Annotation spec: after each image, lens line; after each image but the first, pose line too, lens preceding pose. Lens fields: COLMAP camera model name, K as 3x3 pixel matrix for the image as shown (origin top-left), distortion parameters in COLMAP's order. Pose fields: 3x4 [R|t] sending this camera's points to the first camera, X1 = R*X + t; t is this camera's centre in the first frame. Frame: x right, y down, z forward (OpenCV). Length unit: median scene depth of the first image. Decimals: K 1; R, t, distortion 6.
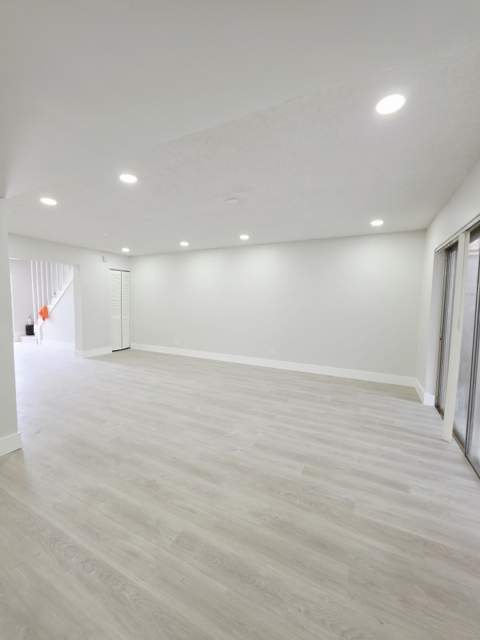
lens RADIAL K [[257.1, 0, 241.3], [0, 257.1, 319.2], [0, 0, 1]] dist [-0.002970, 0.000187]
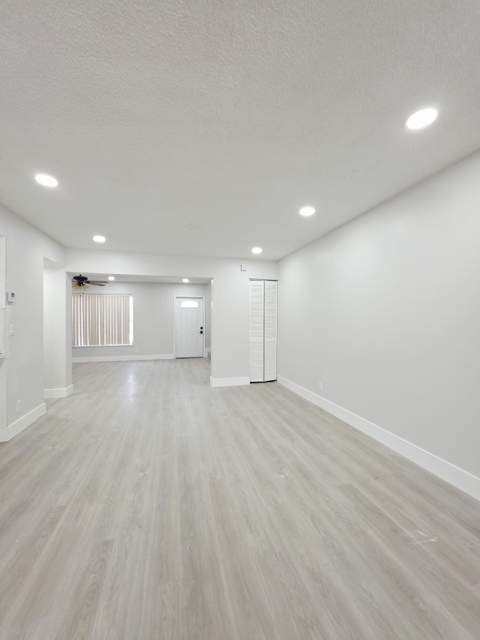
lens RADIAL K [[257.1, 0, 241.3], [0, 257.1, 319.2], [0, 0, 1]] dist [-0.002970, 0.000187]
pose [[0.665140, -0.010589, -0.746644, 0.192934], [-0.048744, 0.997151, -0.057566, -0.062316], [0.745126, 0.074684, 0.662729, 1.229601]]
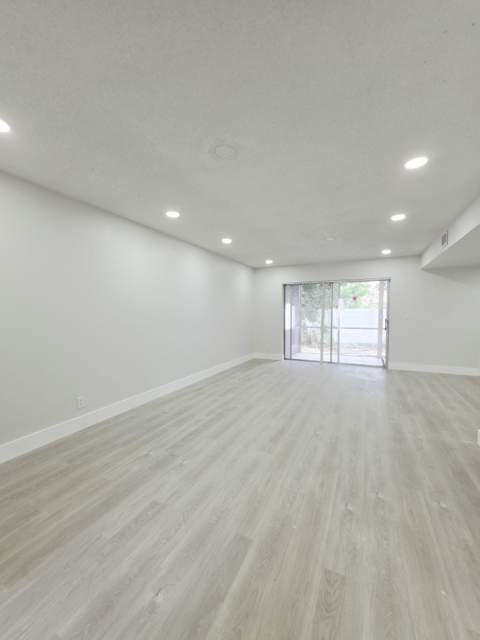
lens RADIAL K [[257.1, 0, 241.3], [0, 257.1, 319.2], [0, 0, 1]] dist [-0.002970, 0.000187]
pose [[-0.012732, -0.040576, 0.999095, -1.863412], [0.078151, 0.996080, 0.041450, -0.136466], [-0.996860, 0.078608, -0.009511, 1.925228]]
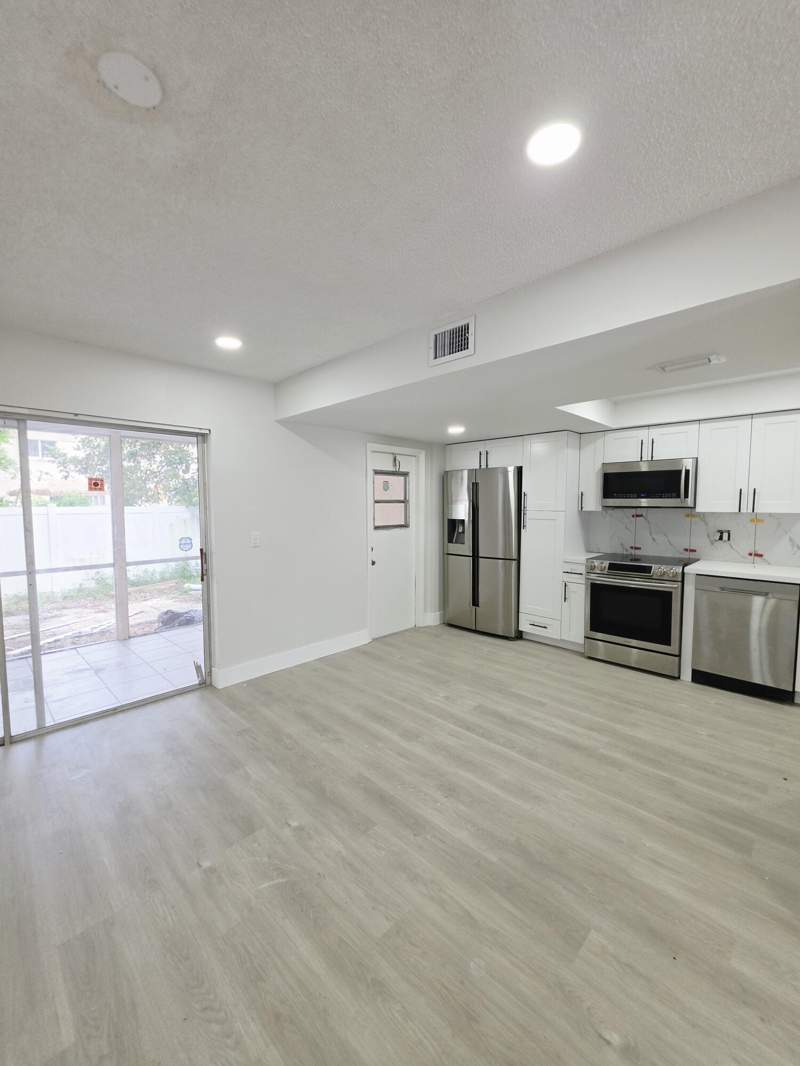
lens RADIAL K [[430.0, 0, 402.4], [0, 430.0, 532.0], [0, 0, 1]] dist [-0.002485, 0.000214]
pose [[-0.949587, -0.029462, 0.312117, -0.459165], [0.017406, 0.989084, 0.146321, -0.181089], [-0.313021, 0.144378, -0.938708, 1.632836]]
